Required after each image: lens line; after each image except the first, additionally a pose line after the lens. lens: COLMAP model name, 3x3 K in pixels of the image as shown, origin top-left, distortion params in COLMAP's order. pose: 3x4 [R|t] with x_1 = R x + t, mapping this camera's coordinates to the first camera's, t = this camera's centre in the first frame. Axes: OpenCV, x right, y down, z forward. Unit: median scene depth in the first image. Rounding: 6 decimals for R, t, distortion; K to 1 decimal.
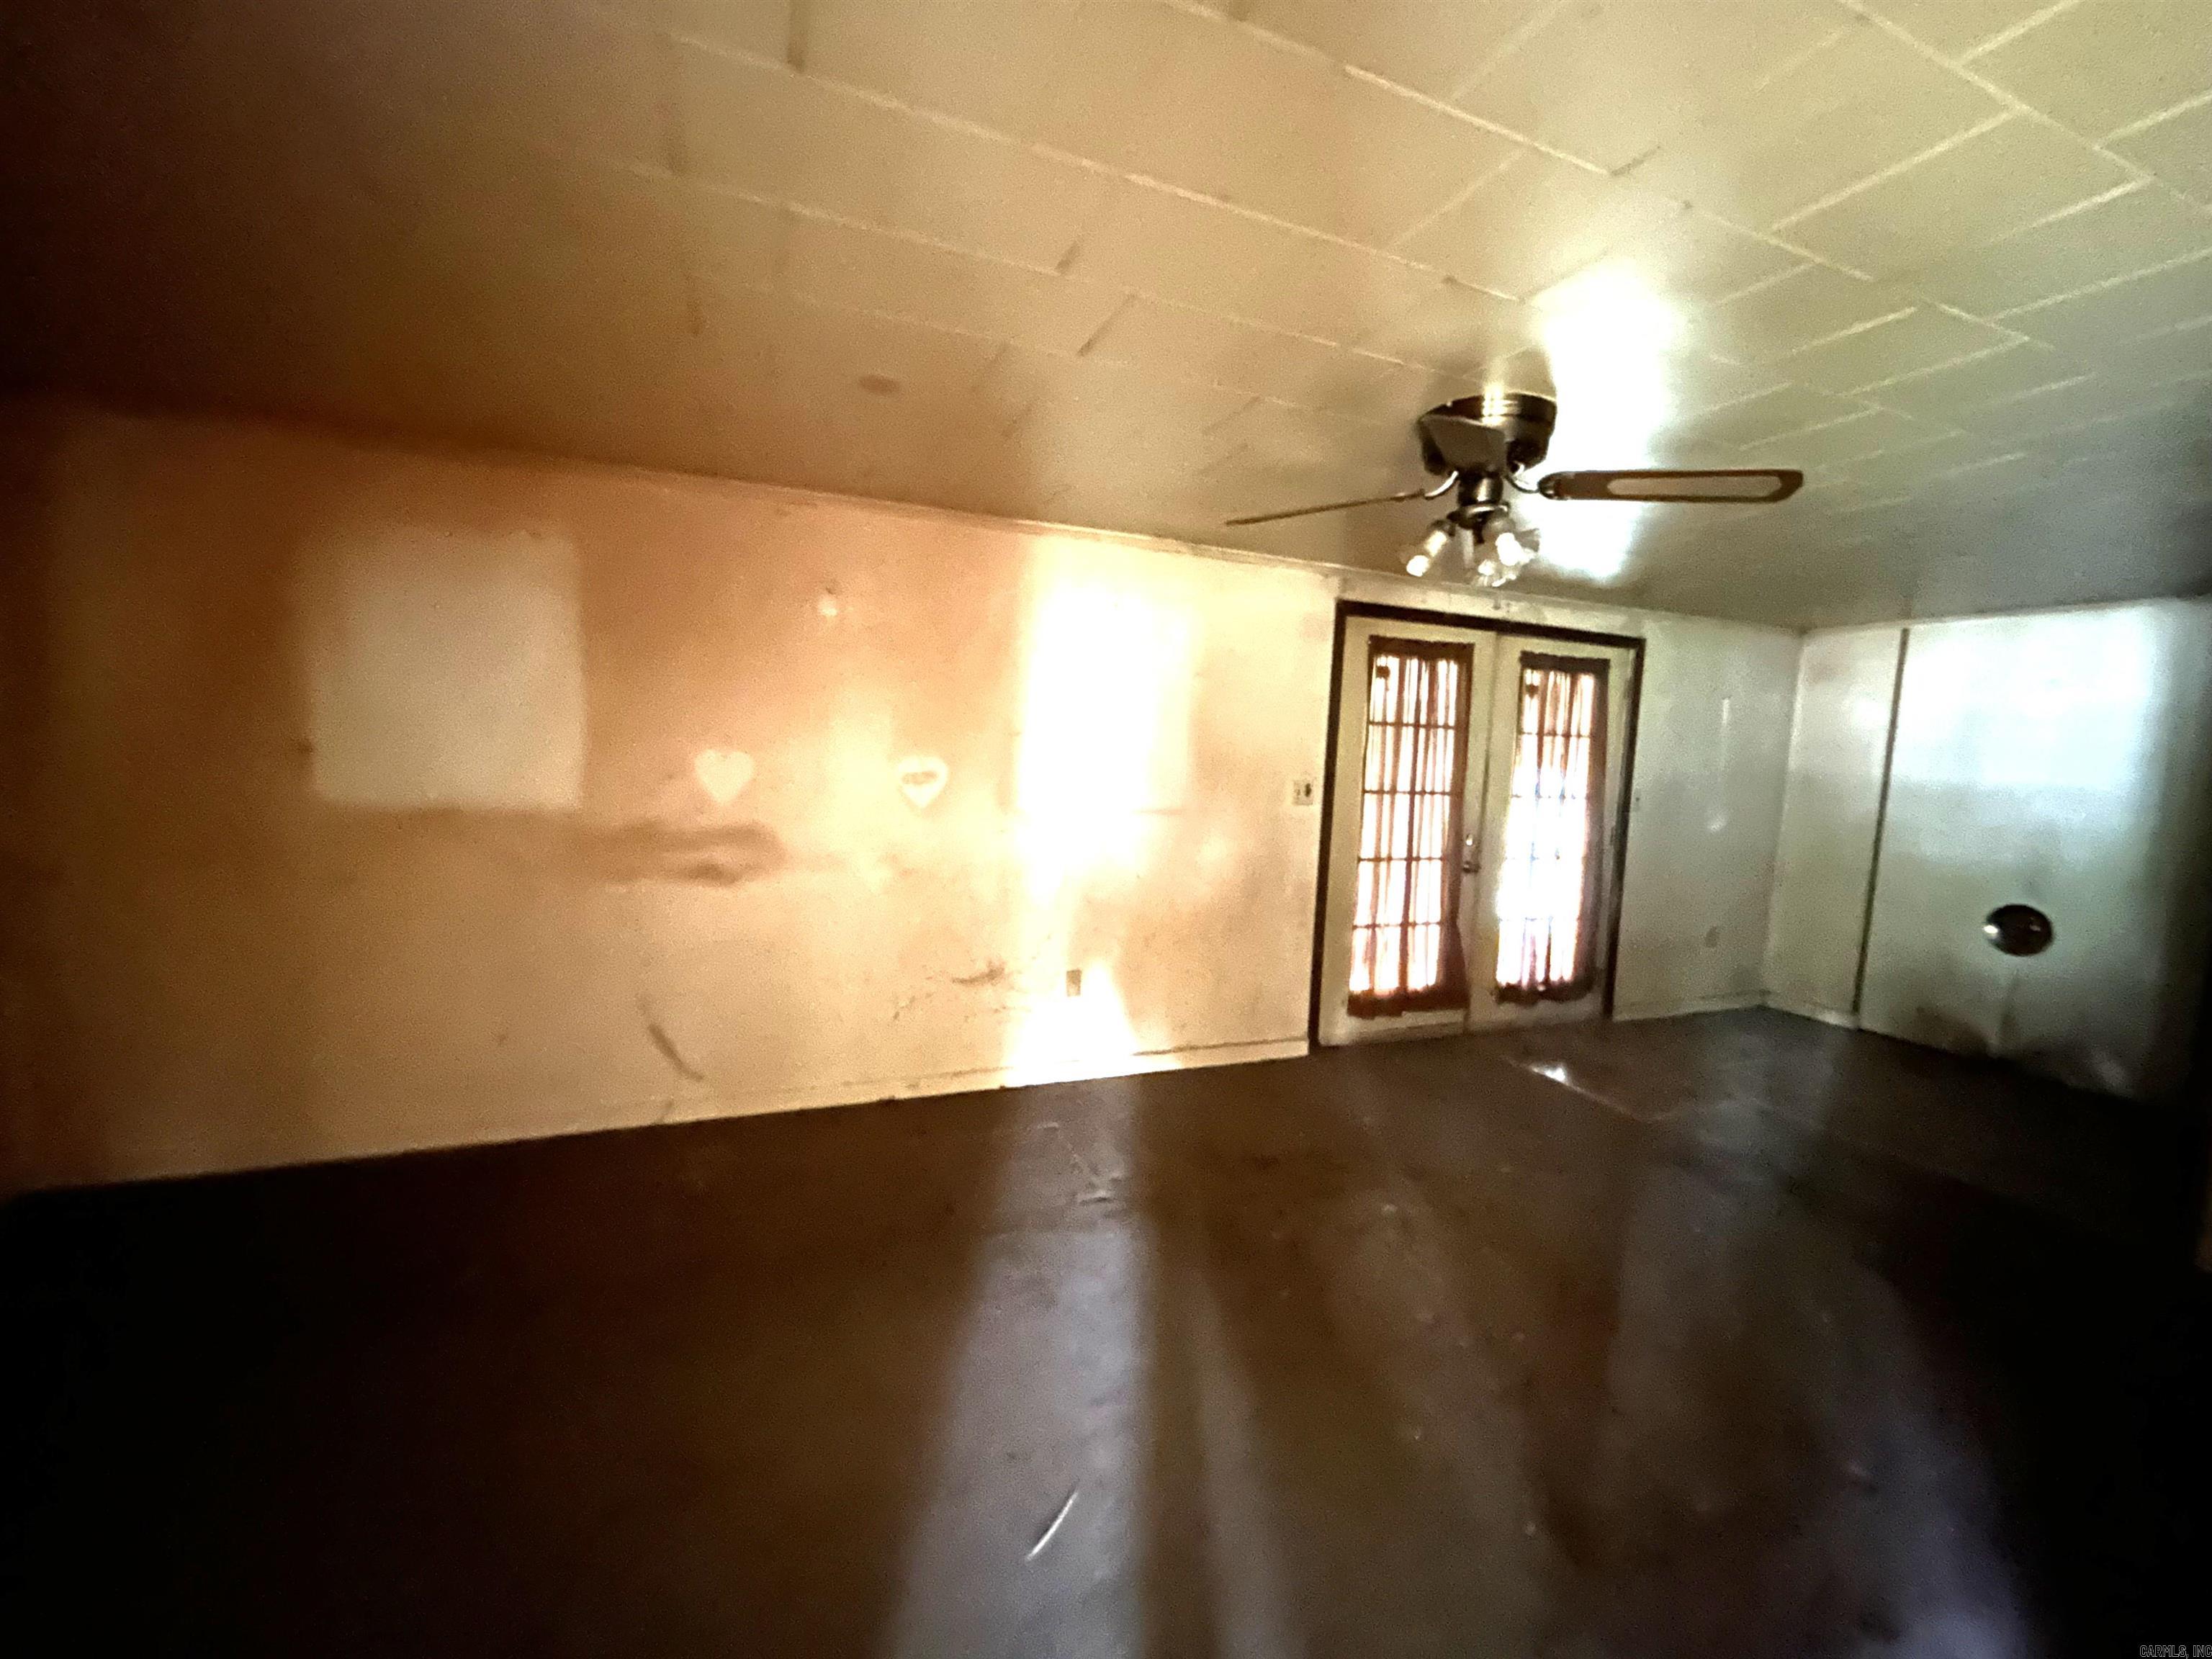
lens RADIAL K [[891.5, 0, 1103.3], [0, 891.5, 830.4], [0, 0, 1]] dist [-0.001168, -0.000013]
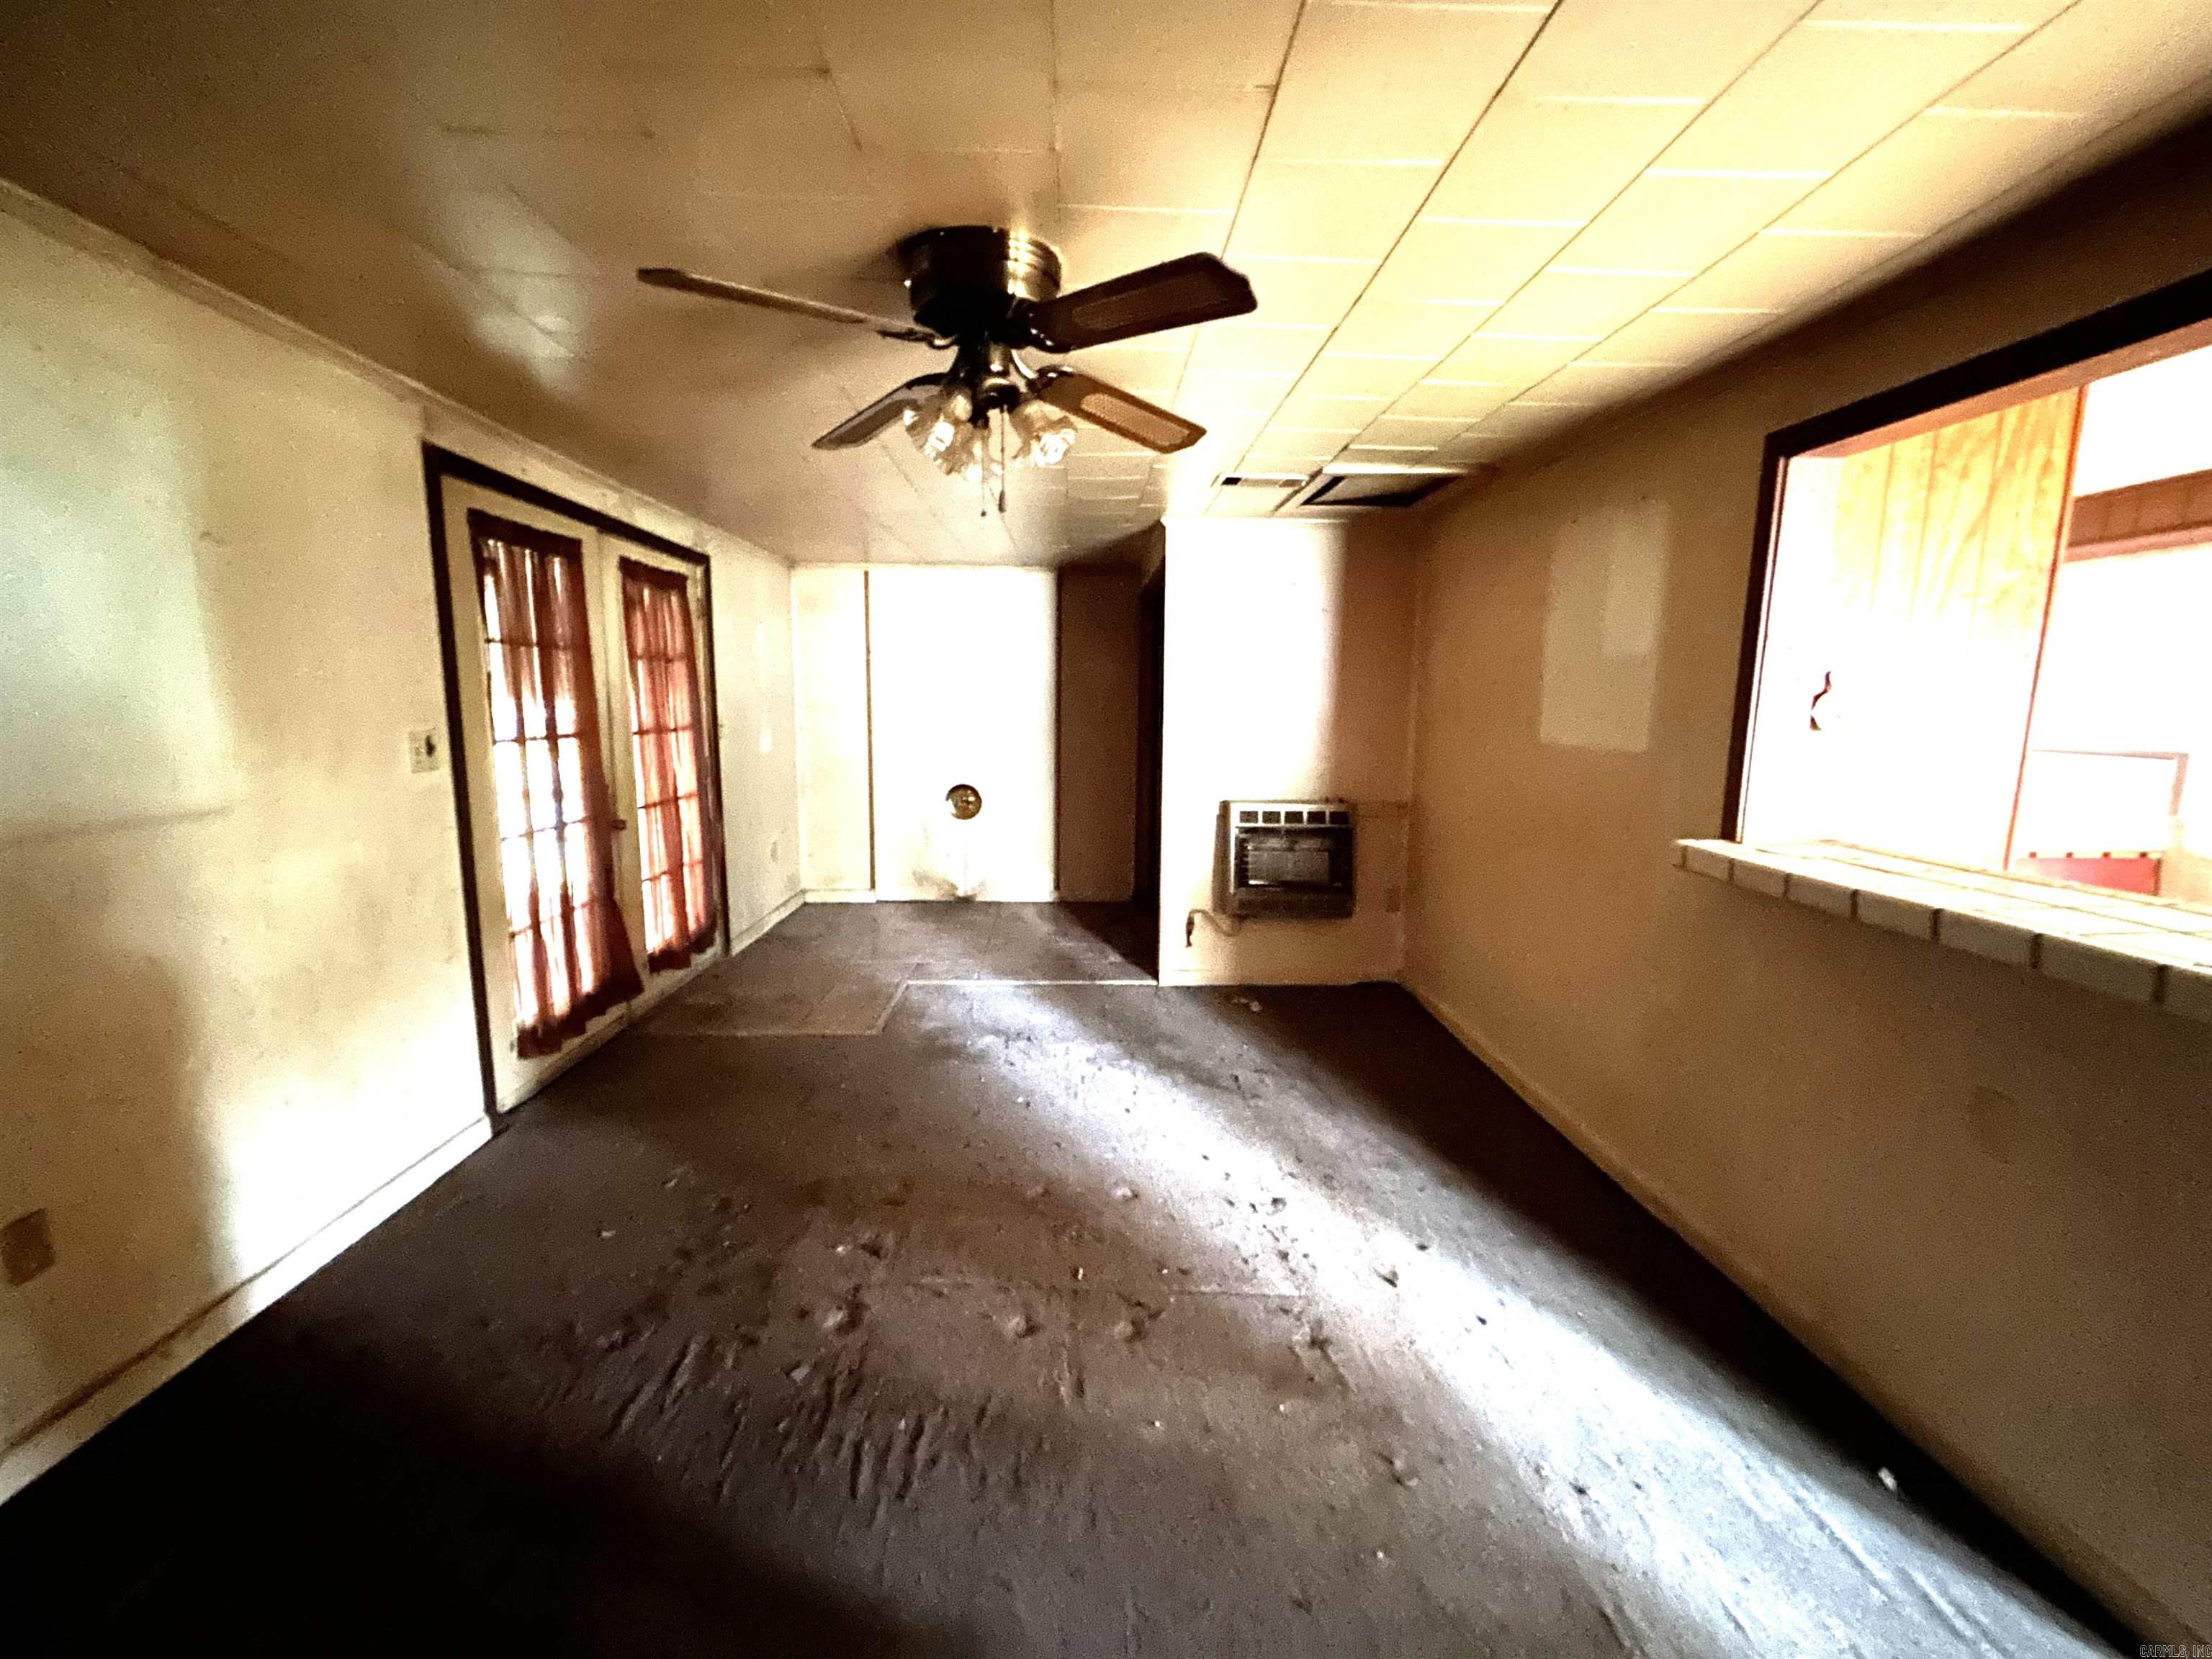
lens RADIAL K [[891.5, 0, 1106.2], [0, 891.5, 829.0], [0, 0, 1]] dist [-0.001168, -0.000013]
pose [[0.343123, -0.175546, 0.922741, -0.191317], [0.099414, 0.983650, 0.150167, -0.033363], [-0.934015, 0.040208, 0.354965, 0.313469]]
